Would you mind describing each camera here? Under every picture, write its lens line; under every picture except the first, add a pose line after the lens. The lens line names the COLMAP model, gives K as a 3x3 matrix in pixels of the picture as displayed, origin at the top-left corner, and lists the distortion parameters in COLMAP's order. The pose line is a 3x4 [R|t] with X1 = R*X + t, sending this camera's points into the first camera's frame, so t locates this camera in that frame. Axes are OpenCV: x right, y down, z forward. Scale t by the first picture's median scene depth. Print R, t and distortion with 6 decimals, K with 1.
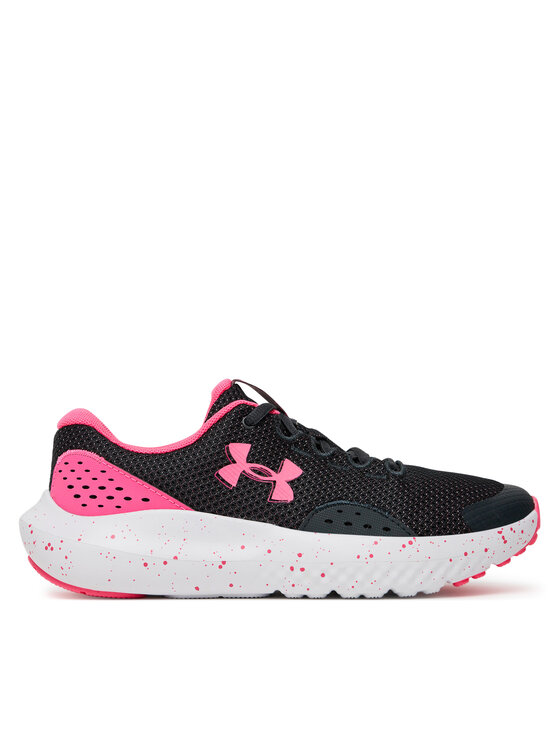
lens RADIAL K [[1362.7, 0, 280.0], [0, 1362.7, 373.0], [0, 0, 1]] dist [0.019464, 0.025121]
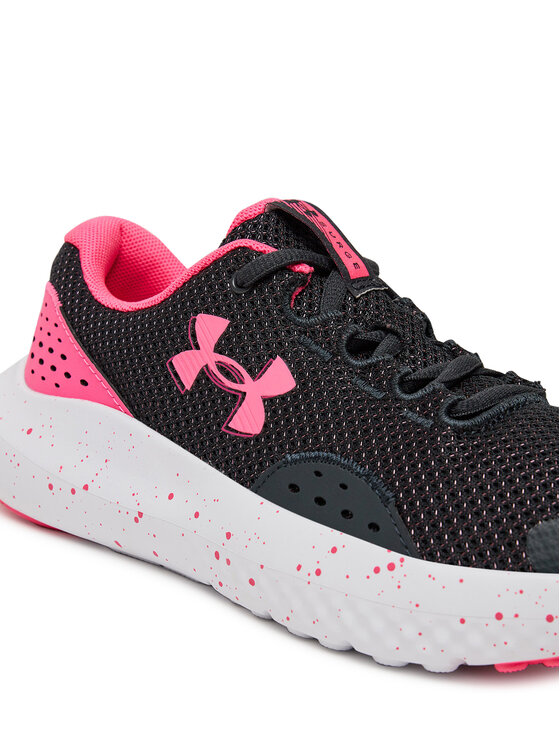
lens RADIAL K [[1493.5, 0, 280.0], [0, 1493.5, 373.0], [0, 0, 1]] dist [-0.113911, -0.143807]
pose [[0.757852, 0.182724, -0.626316, 0.387340], [-0.064014, 0.976173, 0.207335, -0.055977], [0.649278, -0.117037, 0.751492, 0.553654]]
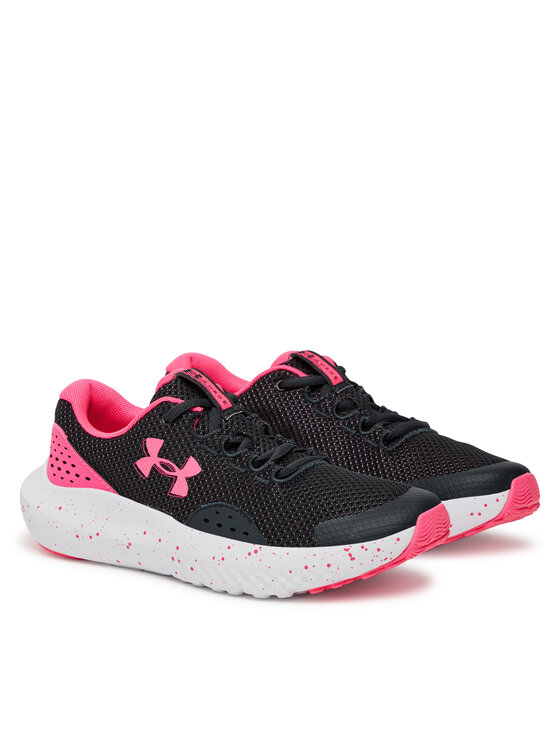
lens RADIAL K [[2192.7, 0, 280.0], [0, 2192.7, 373.0], [0, 0, 1]] dist [0.005436, 0.372761]
pose [[0.806787, 0.095462, -0.583080, 1.094236], [0.042361, 0.974976, 0.218236, -0.387641], [0.589322, -0.200770, 0.782554, -0.325466]]
